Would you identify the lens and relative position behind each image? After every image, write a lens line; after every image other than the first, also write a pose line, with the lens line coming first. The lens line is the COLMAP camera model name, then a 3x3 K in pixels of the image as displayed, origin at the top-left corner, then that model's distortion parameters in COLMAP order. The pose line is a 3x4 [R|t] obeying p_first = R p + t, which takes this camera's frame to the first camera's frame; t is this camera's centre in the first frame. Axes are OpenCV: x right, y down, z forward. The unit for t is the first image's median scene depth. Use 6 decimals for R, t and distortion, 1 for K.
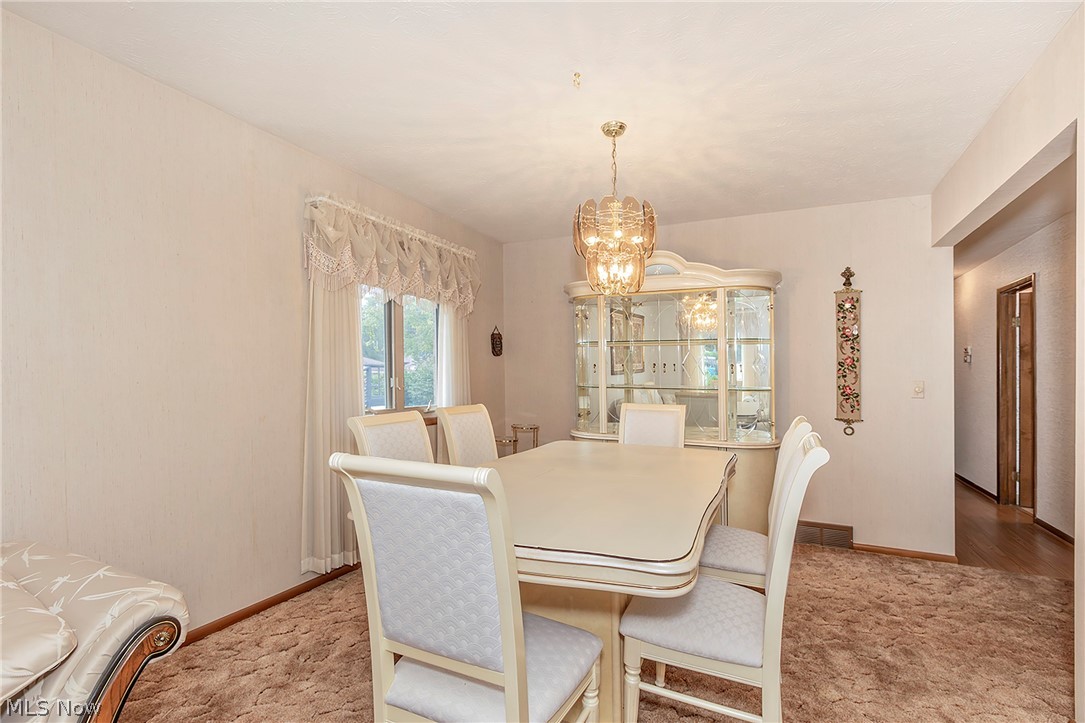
lens RADIAL K [[472.3, 0, 565.4], [0, 472.3, 393.3], [0, 0, 1]] dist [0.000095, 0.000056]
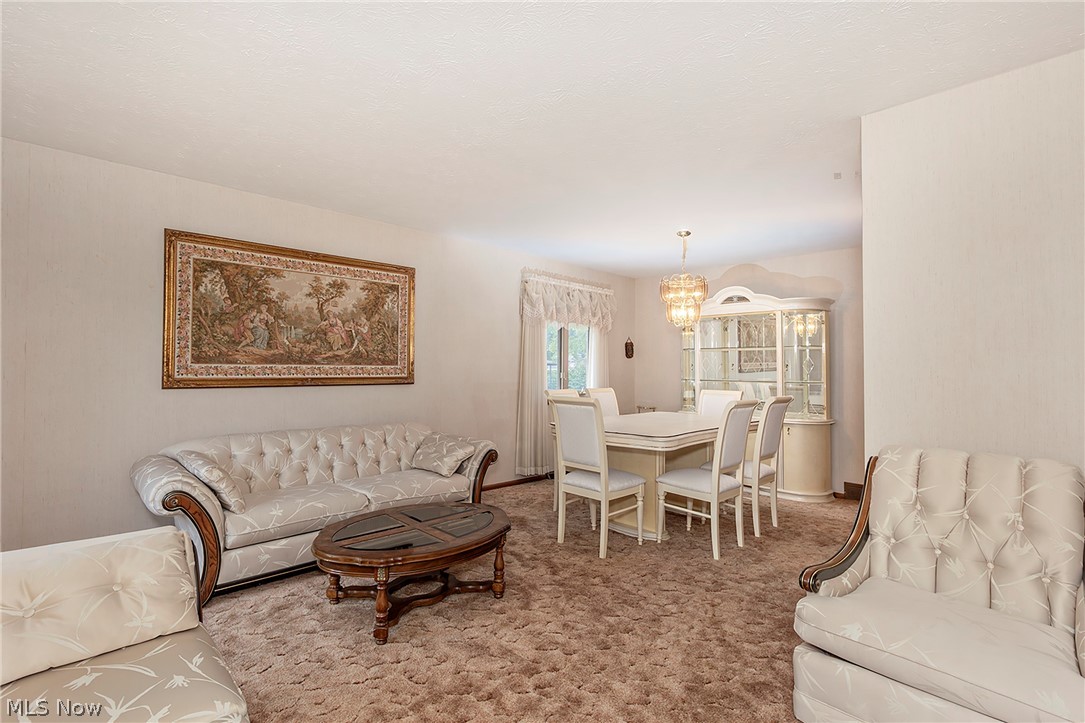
lens RADIAL K [[512.0, 0, 540.3], [0, 512.0, 376.4], [0, 0, 1]] dist [-0.000185, 0.000065]
pose [[0.930574, 0.009759, -0.365974, 0.247842], [-0.020838, 0.999436, -0.026336, 0.033363], [0.365511, 0.032133, 0.930252, -0.779493]]
